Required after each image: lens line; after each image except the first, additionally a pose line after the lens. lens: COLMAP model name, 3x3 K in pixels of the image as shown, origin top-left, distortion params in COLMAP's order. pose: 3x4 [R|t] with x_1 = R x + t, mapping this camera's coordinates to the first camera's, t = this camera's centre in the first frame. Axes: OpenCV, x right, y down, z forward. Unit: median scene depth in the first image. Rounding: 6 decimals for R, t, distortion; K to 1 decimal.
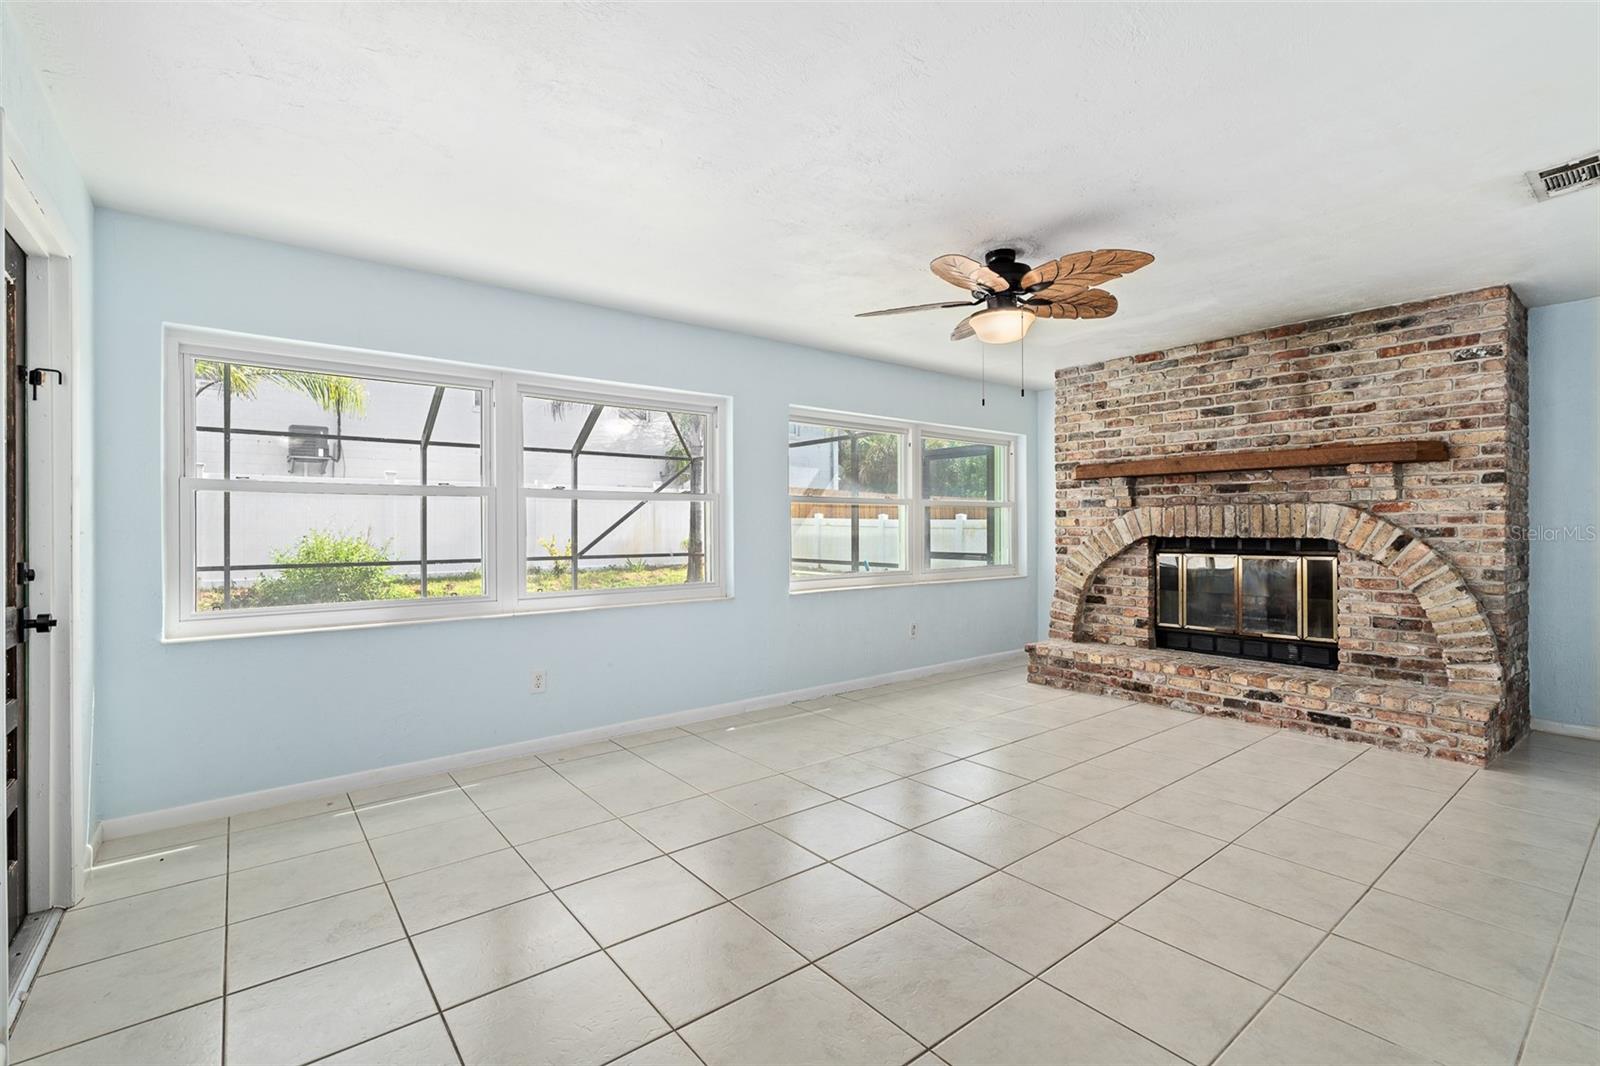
lens RADIAL K [[722.2, 0, 799.4], [0, 722.2, 521.8], [0, 0, 1]] dist [-0.002562, 0.001315]
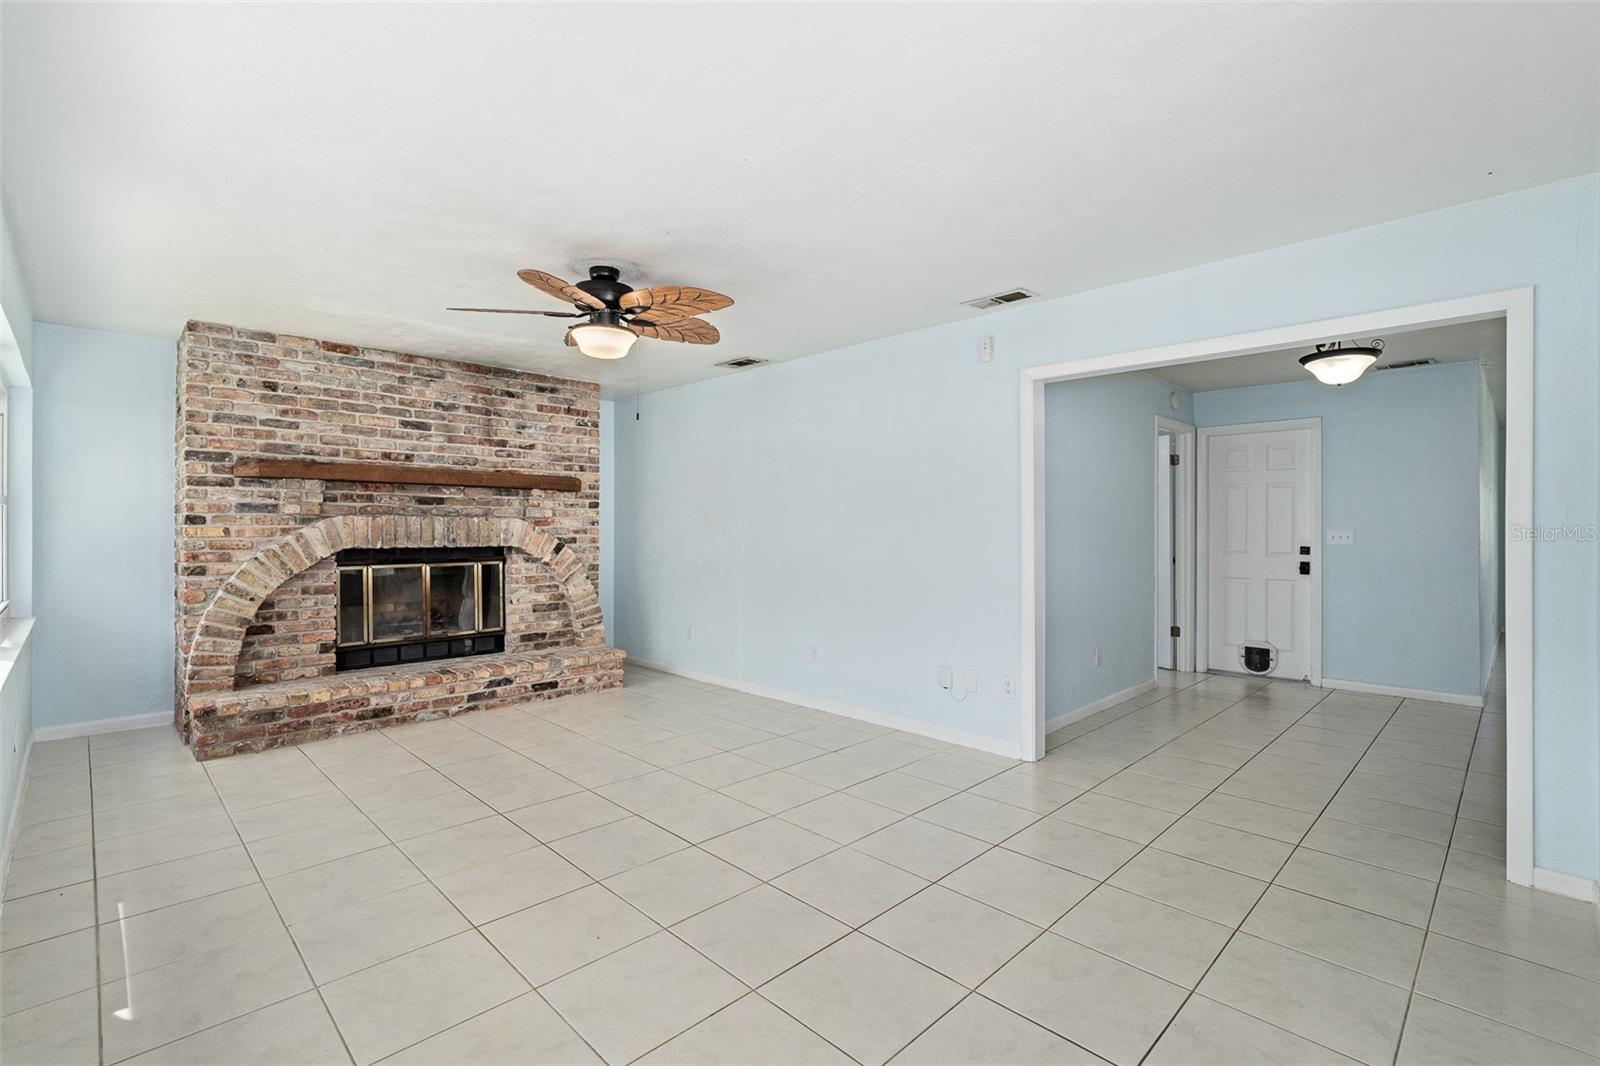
lens RADIAL K [[731.5, 0, 805.6], [0, 731.5, 518.2], [0, 0, 1]] dist [-0.000563, 0.000164]
pose [[-0.118797, 0.017540, 0.992764, -0.535278], [-0.008797, 0.999786, -0.018717, -0.005697], [-0.992880, -0.010957, -0.118617, 0.588510]]
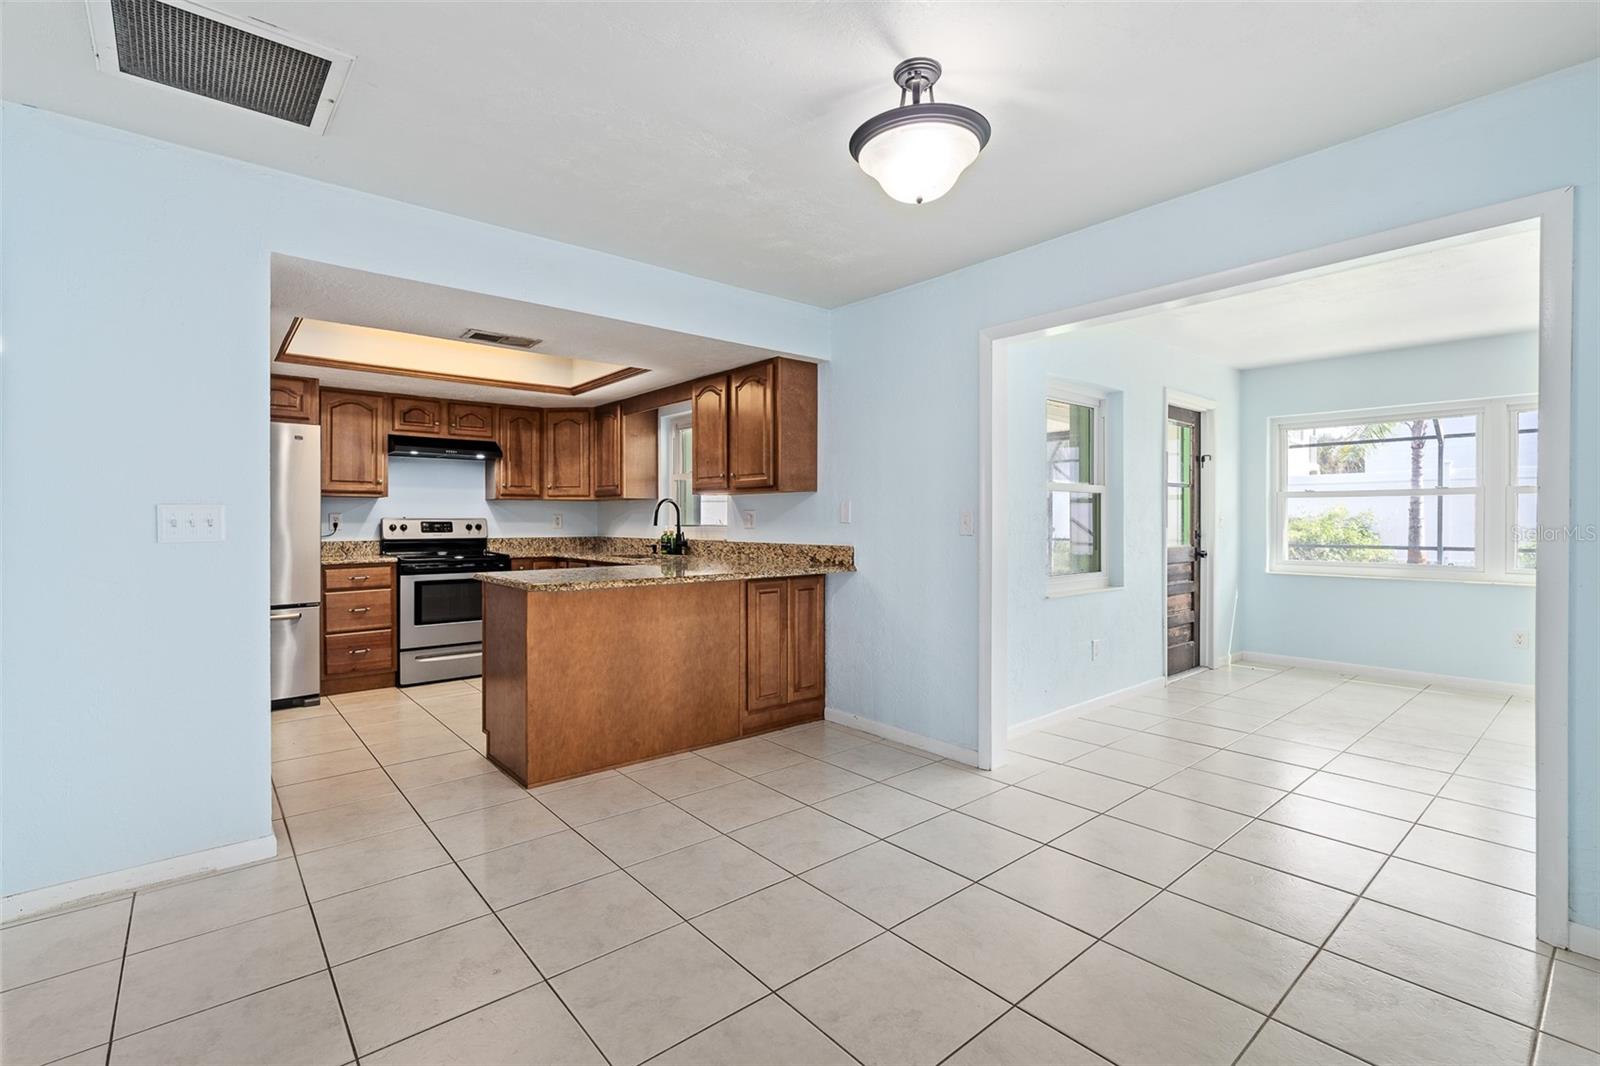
lens RADIAL K [[722.2, 0, 799.4], [0, 722.2, 521.8], [0, 0, 1]] dist [-0.002562, 0.001315]
pose [[0.036861, 0.008447, -0.999285, 0.723199], [0.009471, 0.999916, 0.008801, -0.005936], [0.999276, -0.009789, 0.036778, -0.265528]]
